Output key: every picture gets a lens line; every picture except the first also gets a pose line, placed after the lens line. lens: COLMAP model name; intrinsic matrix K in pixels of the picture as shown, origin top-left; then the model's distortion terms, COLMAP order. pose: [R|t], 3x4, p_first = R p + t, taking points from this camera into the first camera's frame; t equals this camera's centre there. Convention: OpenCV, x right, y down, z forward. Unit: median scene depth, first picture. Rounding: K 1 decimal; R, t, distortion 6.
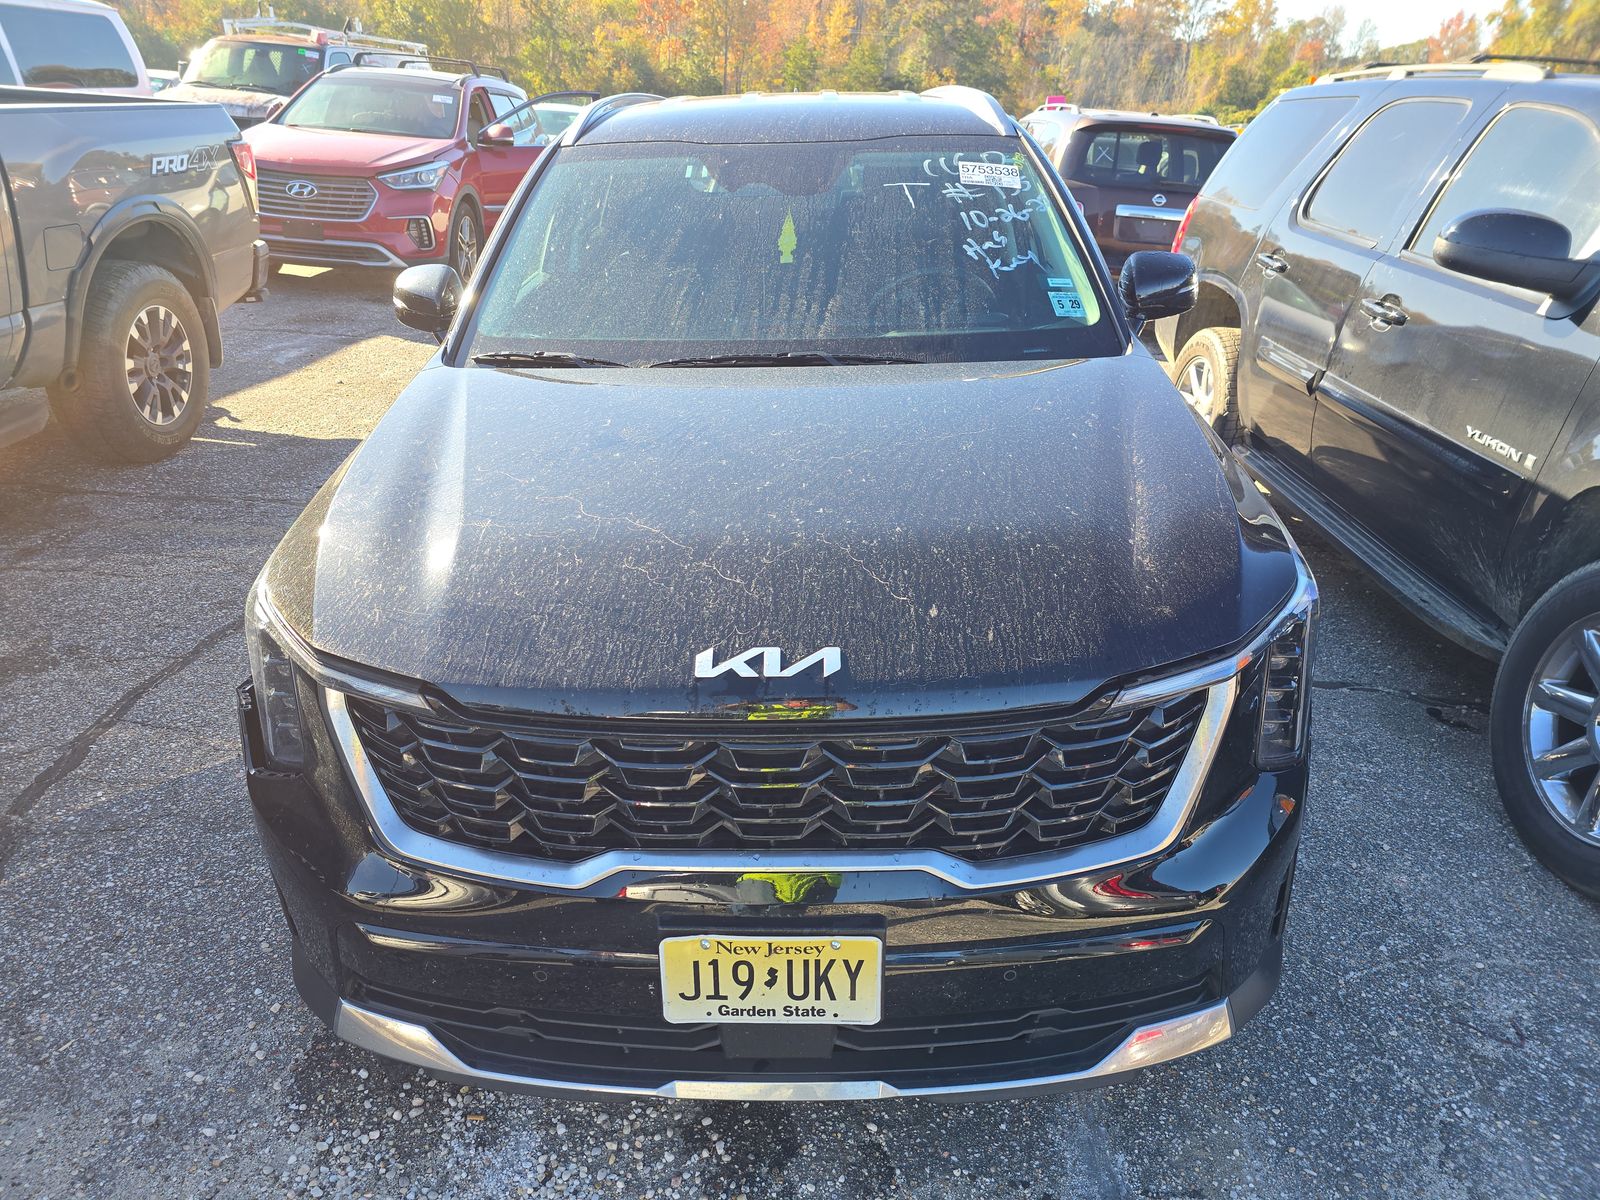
lens RADIAL K [[1059.0, 0, 796.3], [0, 1059.0, 600.2], [0, 0, 1]] dist [0.009199, -0.007405]
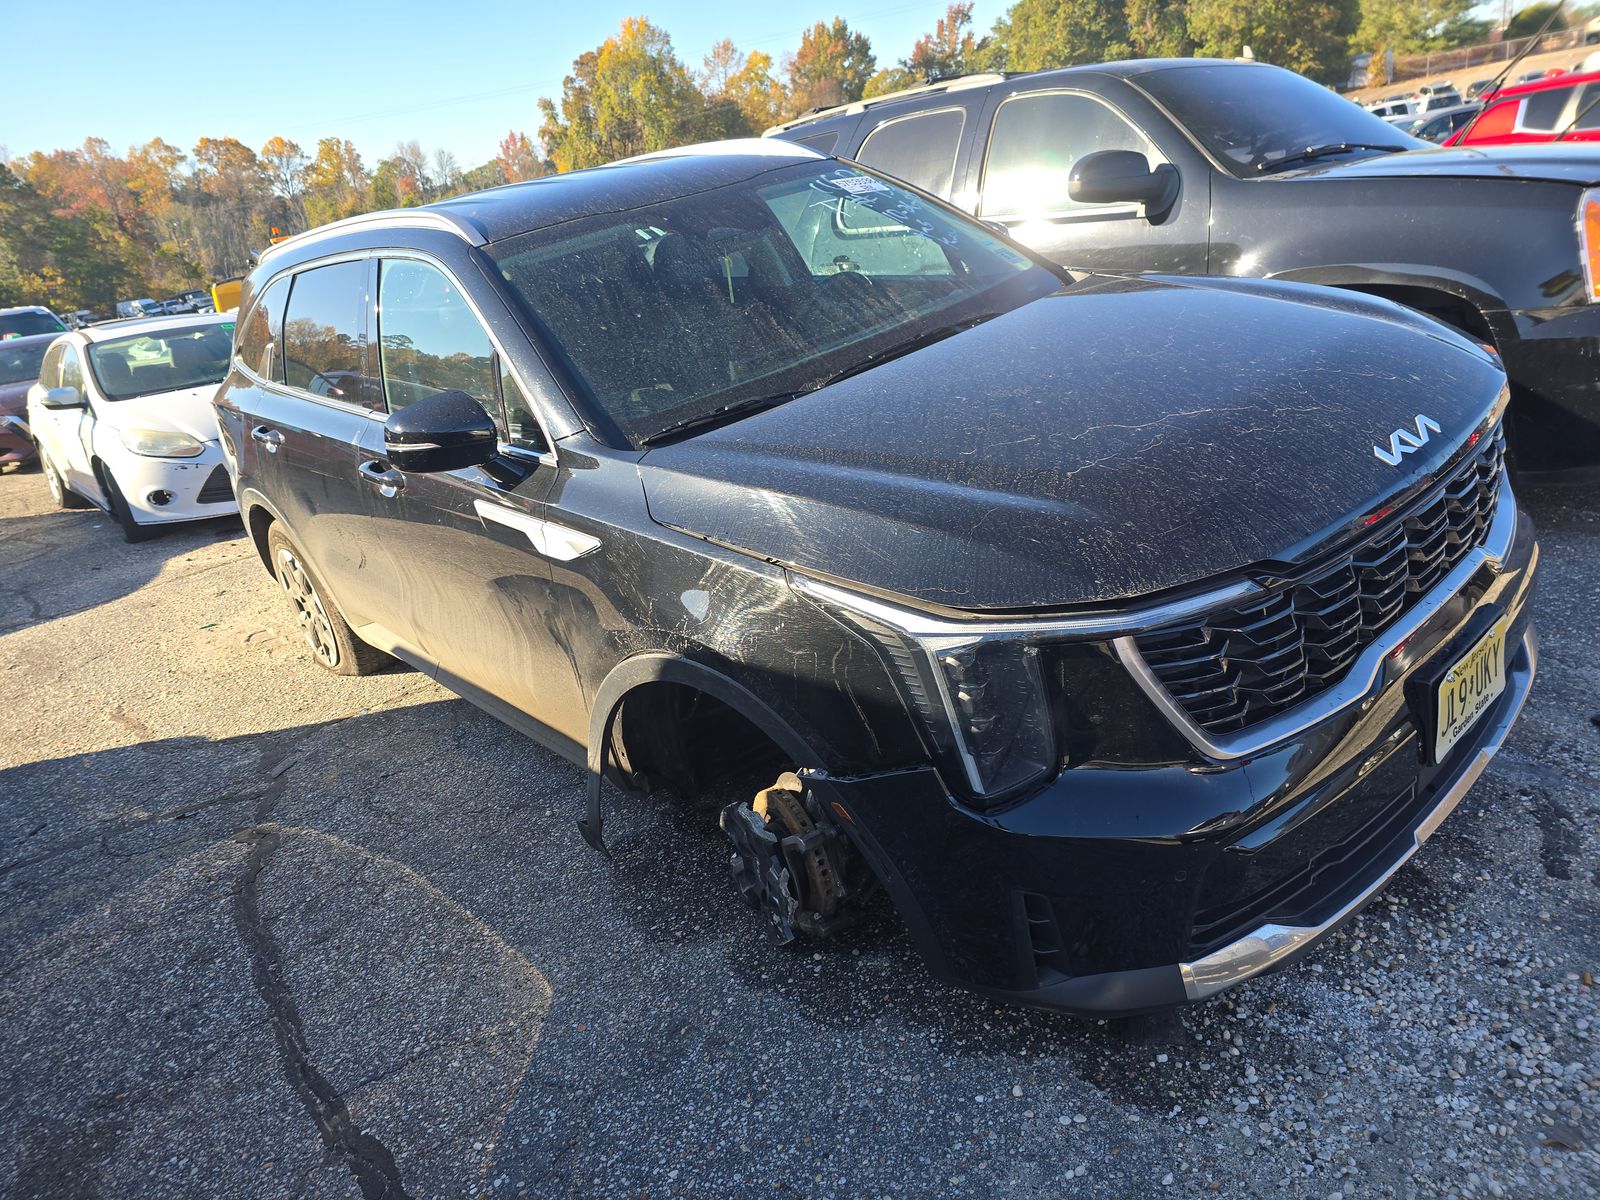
lens RADIAL K [[1059.0, 0, 795.0], [0, 1059.0, 603.3], [0, 0, 1]] dist [0.009199, -0.007405]
pose [[0.733384, -0.387828, 0.558335, -0.762657], [0.446200, 0.894246, 0.035065, -0.077342], [-0.512888, 0.223413, 0.828875, 0.210009]]
